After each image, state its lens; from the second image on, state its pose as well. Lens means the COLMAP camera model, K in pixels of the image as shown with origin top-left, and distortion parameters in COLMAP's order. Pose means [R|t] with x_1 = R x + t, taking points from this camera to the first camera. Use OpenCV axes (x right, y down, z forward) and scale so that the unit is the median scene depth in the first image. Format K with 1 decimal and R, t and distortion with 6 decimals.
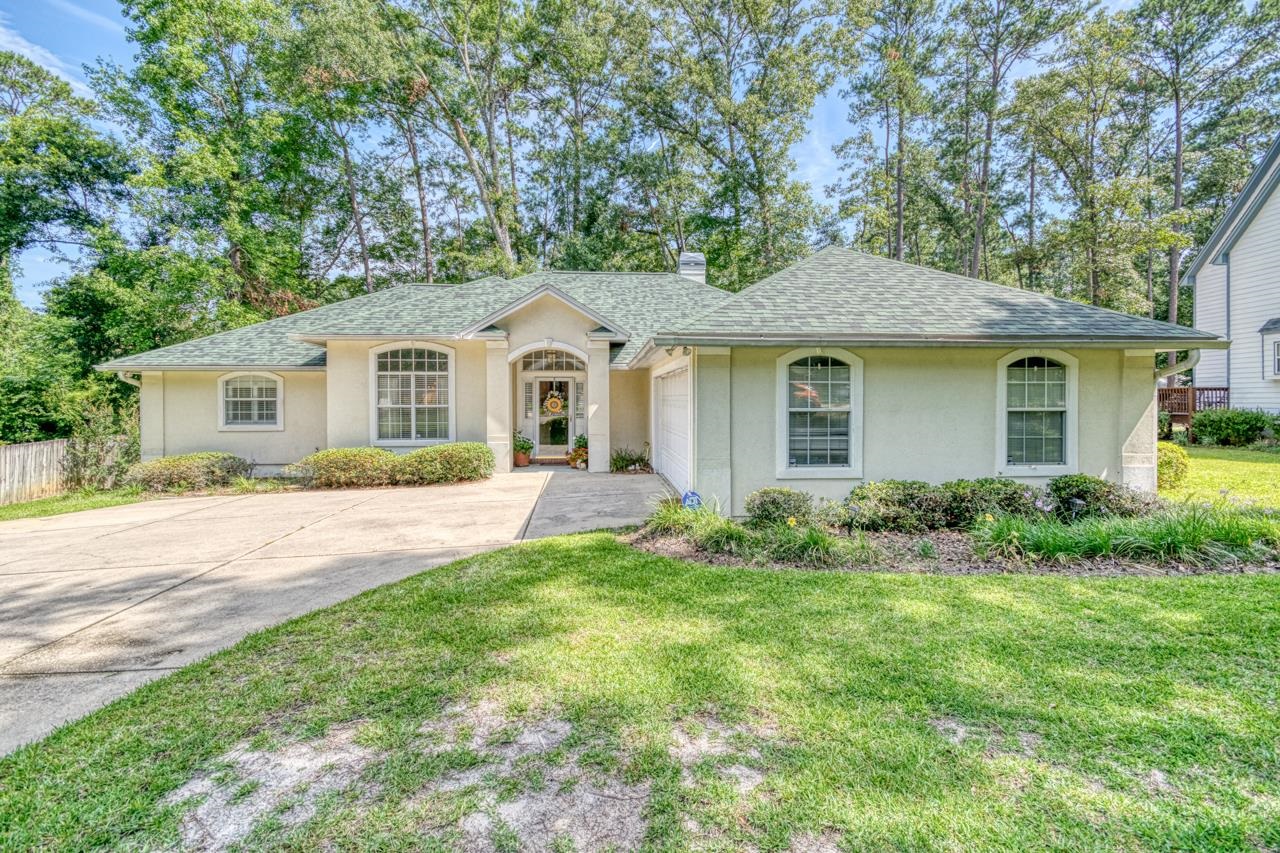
lens RADIAL K [[583.2, 0, 643.8], [0, 583.2, 425.5], [0, 0, 1]] dist [0.021237, -0.000627]
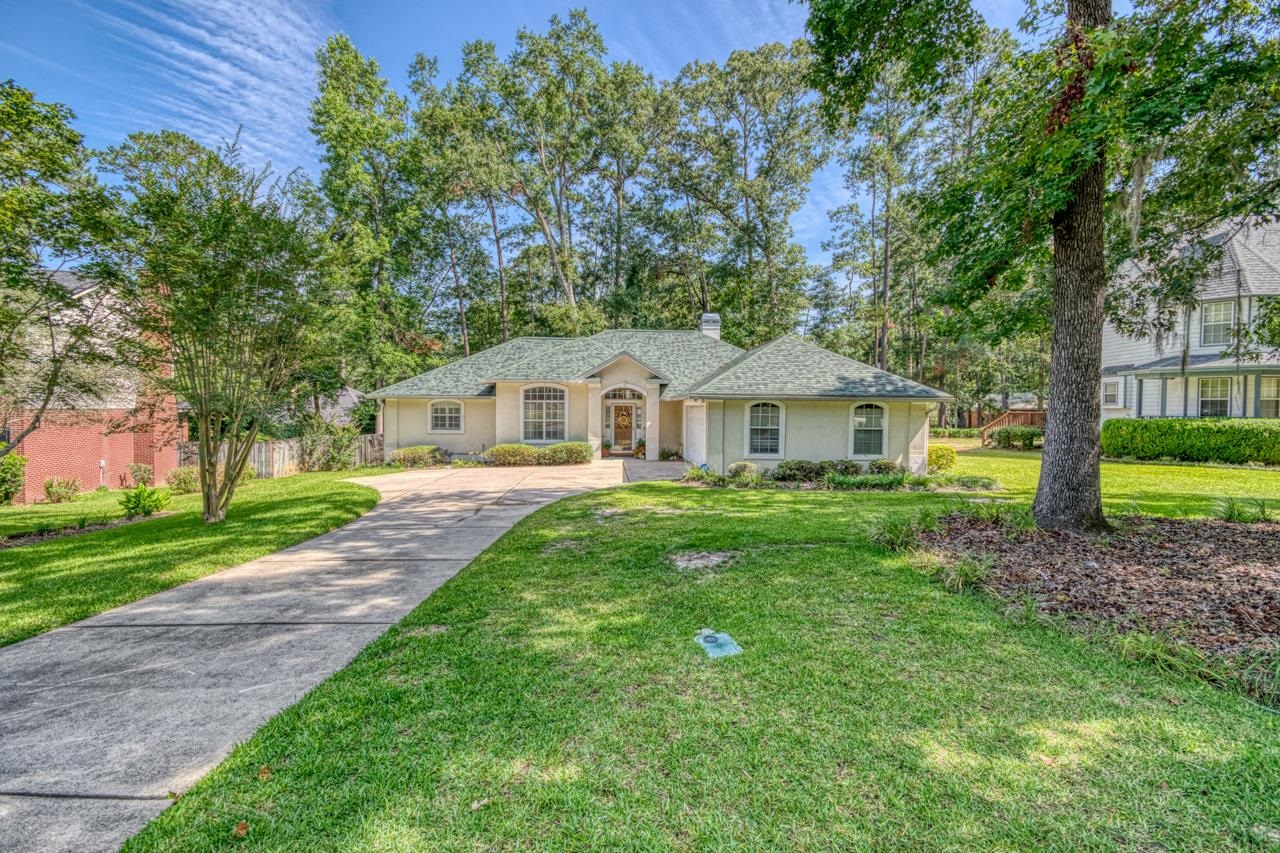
lens RADIAL K [[583.2, 0, 633.6], [0, 583.2, 429.3], [0, 0, 1]] dist [0.021237, -0.000627]
pose [[0.998501, 0.013734, -0.052974, -0.040304], [-0.014109, 0.999878, -0.006701, 0.000681], [0.052875, 0.007439, 0.998573, -0.666020]]
